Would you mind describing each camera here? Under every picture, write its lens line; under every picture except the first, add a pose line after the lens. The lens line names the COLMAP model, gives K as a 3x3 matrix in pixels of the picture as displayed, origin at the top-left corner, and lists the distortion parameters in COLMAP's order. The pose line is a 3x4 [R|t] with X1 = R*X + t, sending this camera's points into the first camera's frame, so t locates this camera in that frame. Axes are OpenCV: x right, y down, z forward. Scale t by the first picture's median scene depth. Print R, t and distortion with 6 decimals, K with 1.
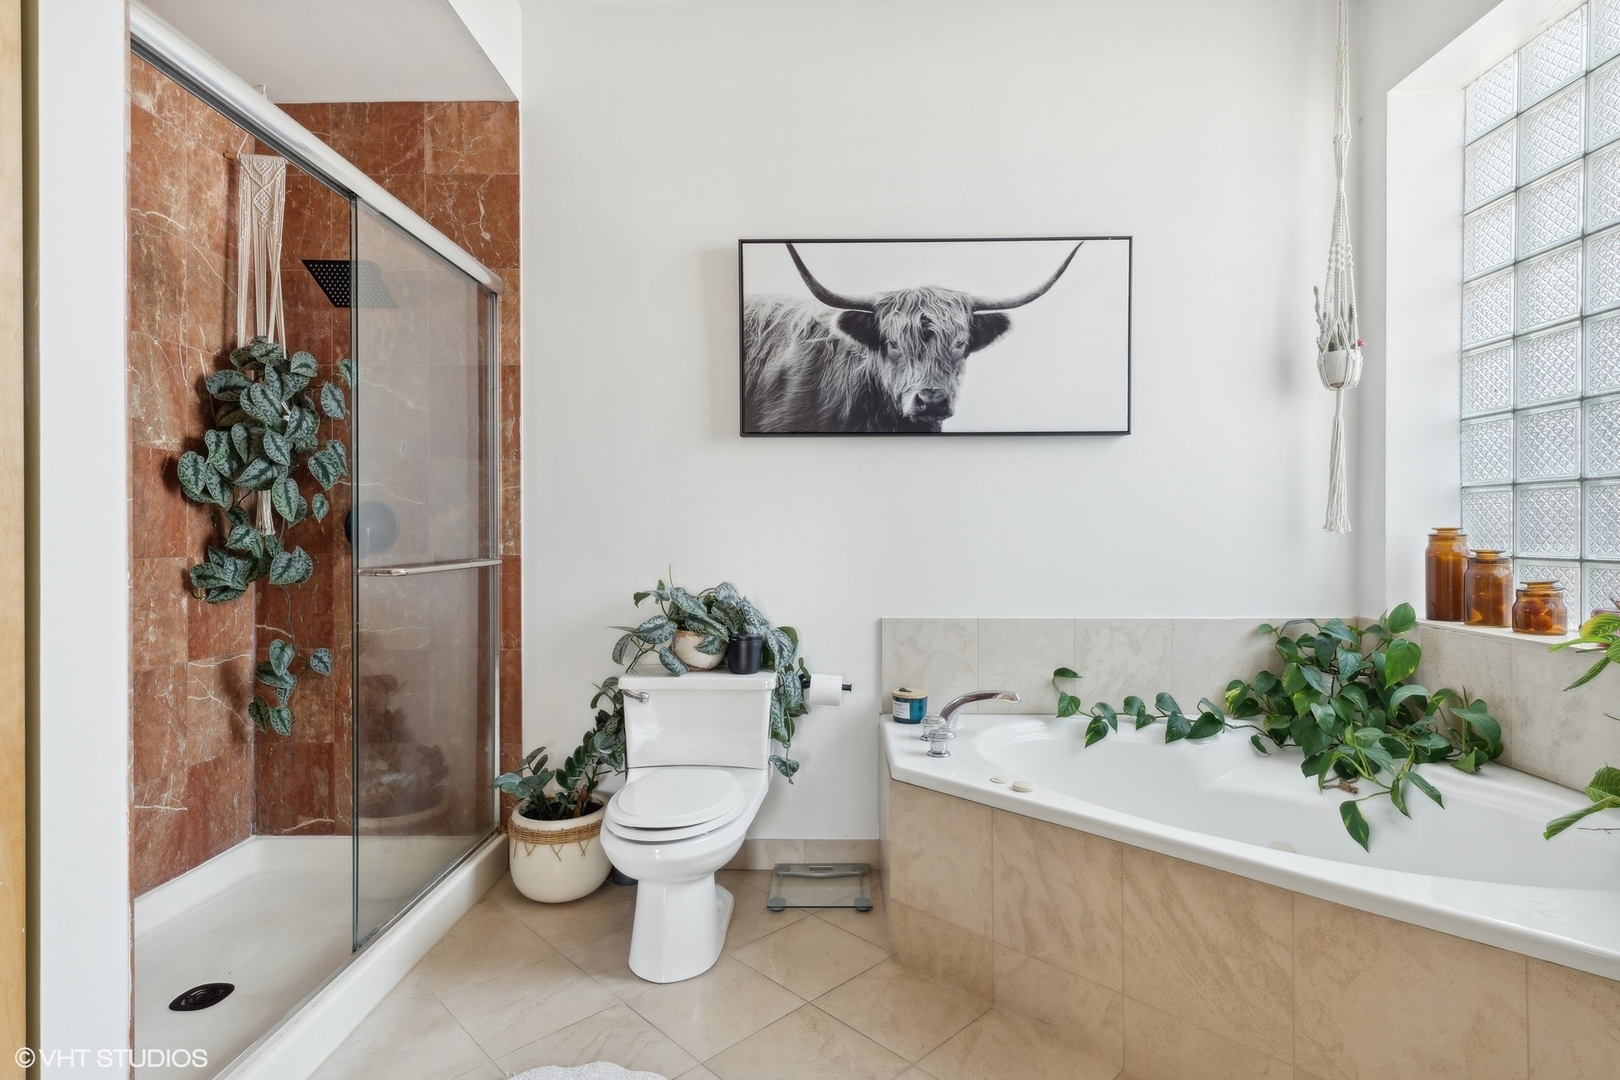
lens RADIAL K [[811.4, 0, 810.8], [0, 811.4, 534.1], [0, 0, 1]] dist [0.000592, 0.000525]
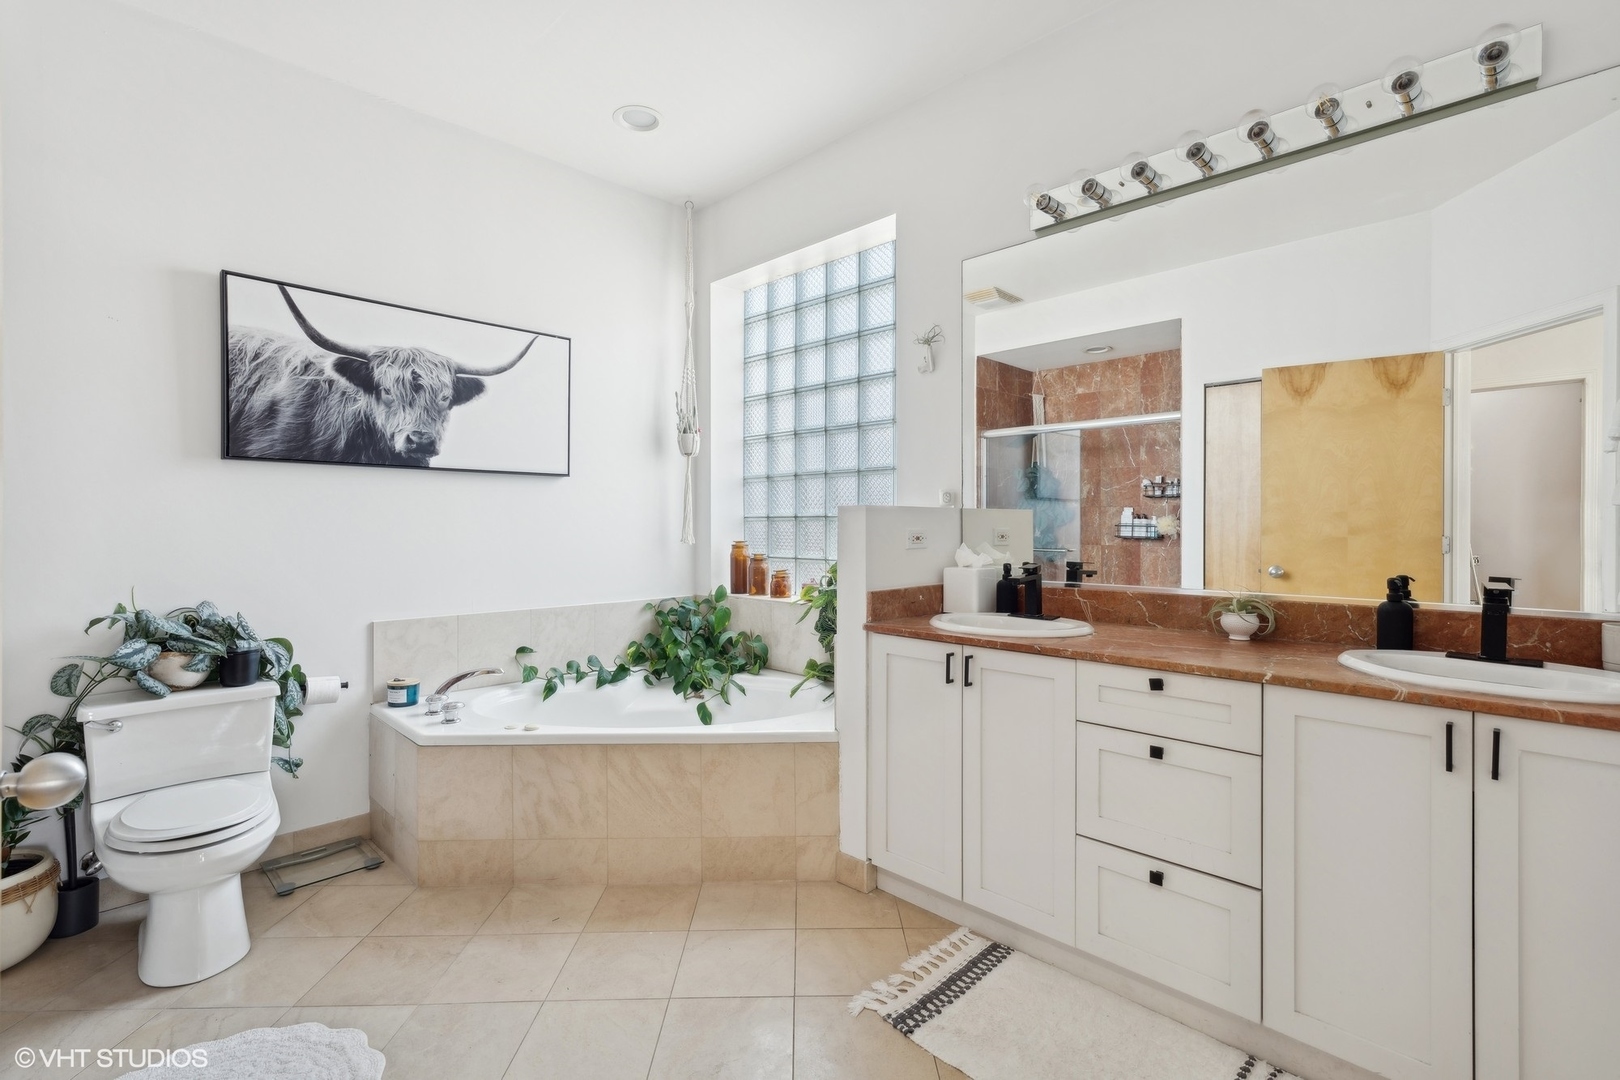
lens RADIAL K [[743.7, 0, 801.5], [0, 743.7, 528.2], [0, 0, 1]] dist [0.006950, 0.000932]
pose [[0.688452, 0.000869, 0.725281, -0.281641], [0.002288, 0.999992, -0.003370, -0.028519], [-0.725278, 0.003979, 0.688445, -0.200371]]
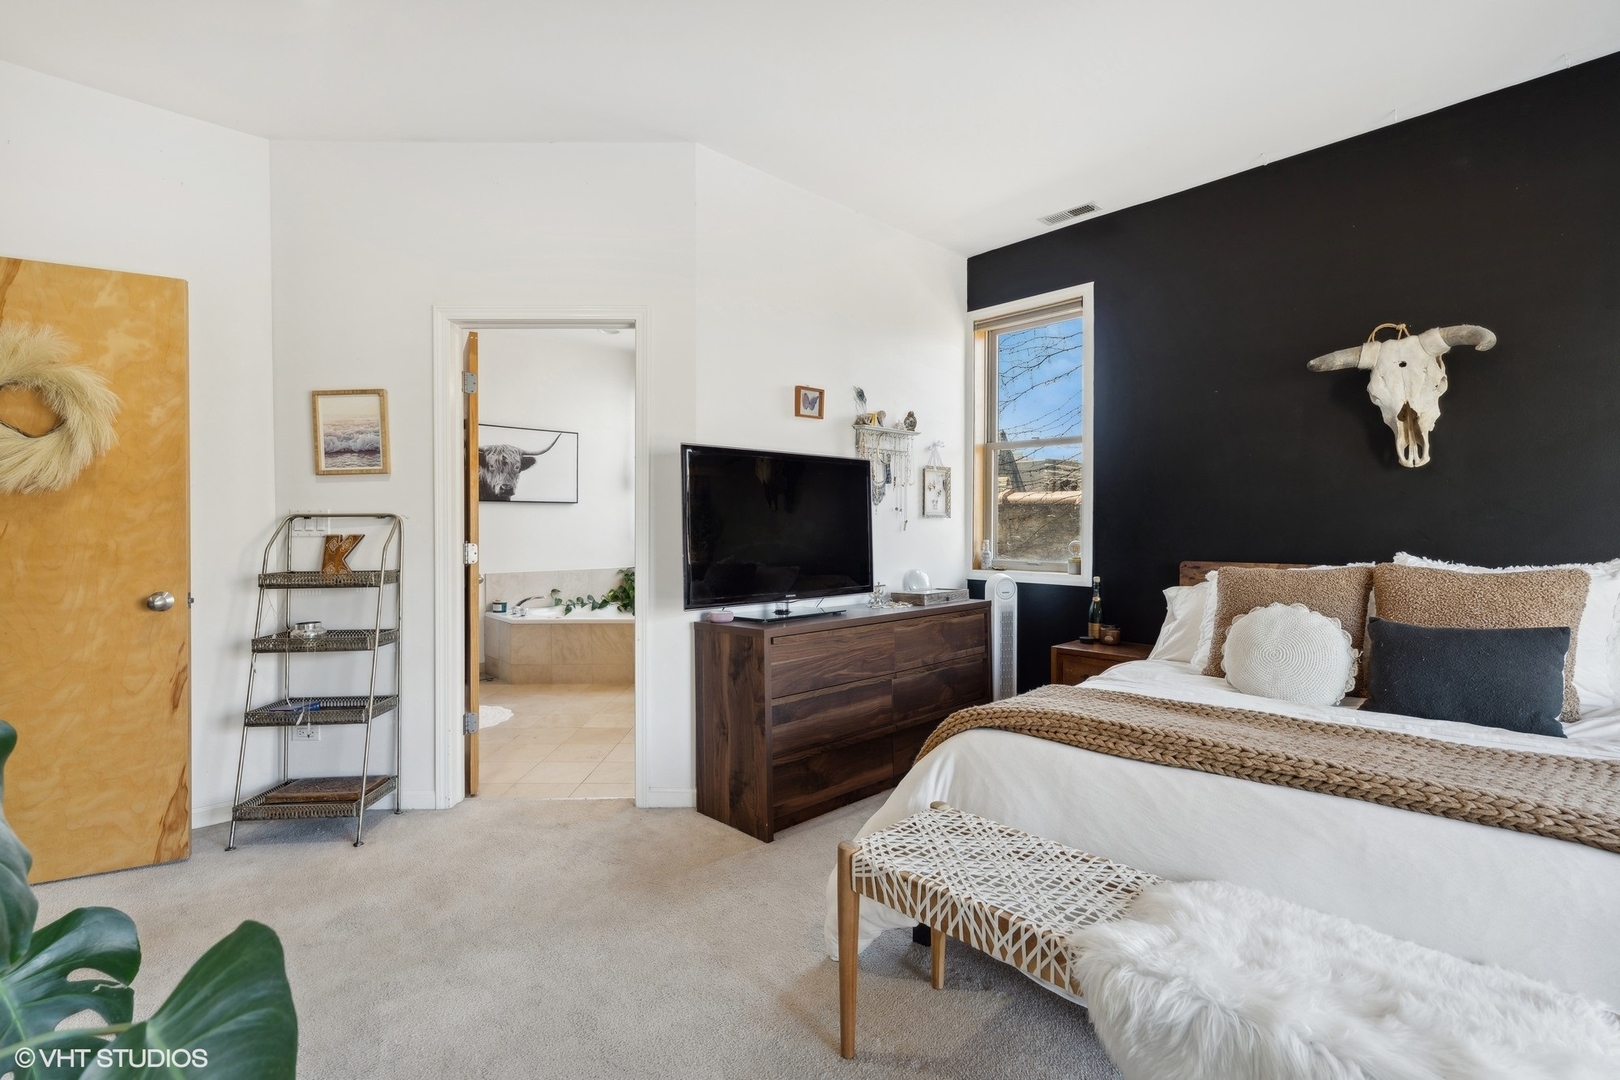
lens RADIAL K [[743.7, 0, 806.3], [0, 743.7, 535.4], [0, 0, 1]] dist [0.006950, 0.000932]
pose [[0.706637, -0.007142, 0.707541, -0.888222], [0.003344, 0.999972, 0.006754, -0.028914], [-0.707569, -0.002407, 0.706640, -1.405994]]
